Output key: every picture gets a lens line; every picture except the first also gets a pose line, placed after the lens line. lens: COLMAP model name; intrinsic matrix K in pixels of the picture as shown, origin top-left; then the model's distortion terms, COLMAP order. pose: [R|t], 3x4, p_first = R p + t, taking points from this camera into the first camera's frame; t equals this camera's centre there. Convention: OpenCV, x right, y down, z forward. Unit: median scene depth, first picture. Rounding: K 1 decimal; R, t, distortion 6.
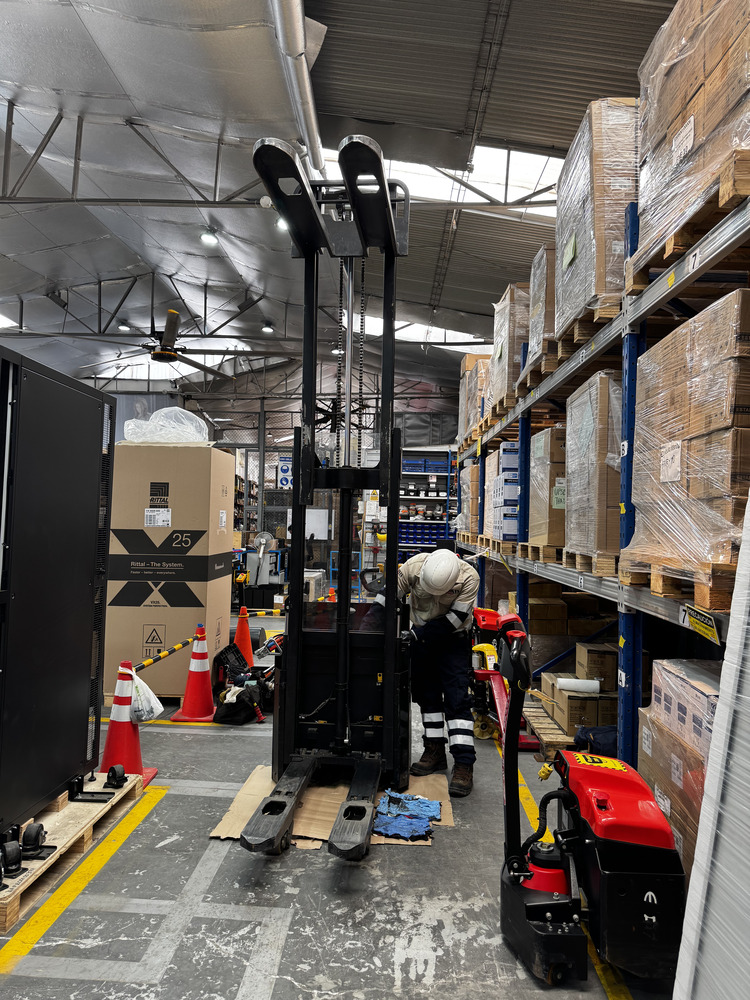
lens RADIAL K [[713.6, 0, 377.5], [0, 713.6, 499.8], [0, 0, 1]] dist [0.042078, -0.018640]
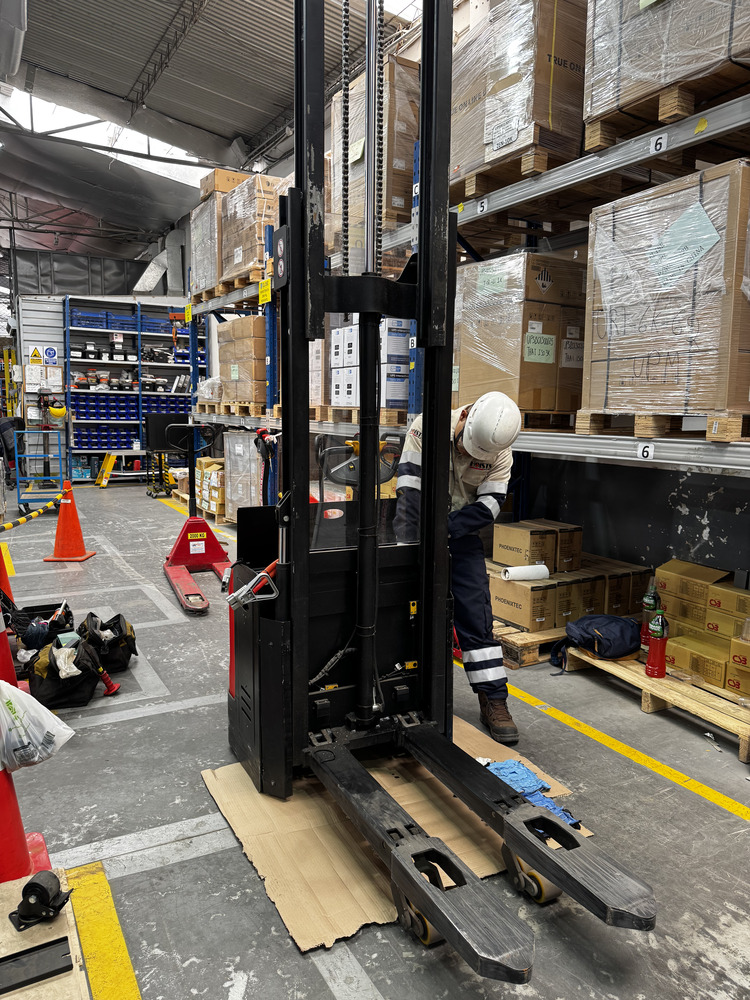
lens RADIAL K [[713.6, 0, 374.9], [0, 713.6, 496.3], [0, 0, 1]] dist [0.042078, -0.018640]
pose [[0.854903, -0.079638, 0.512639, -0.299118], [-0.007567, 0.986128, 0.165814, 0.028559], [-0.518733, -0.145634, 0.842441, 0.385392]]
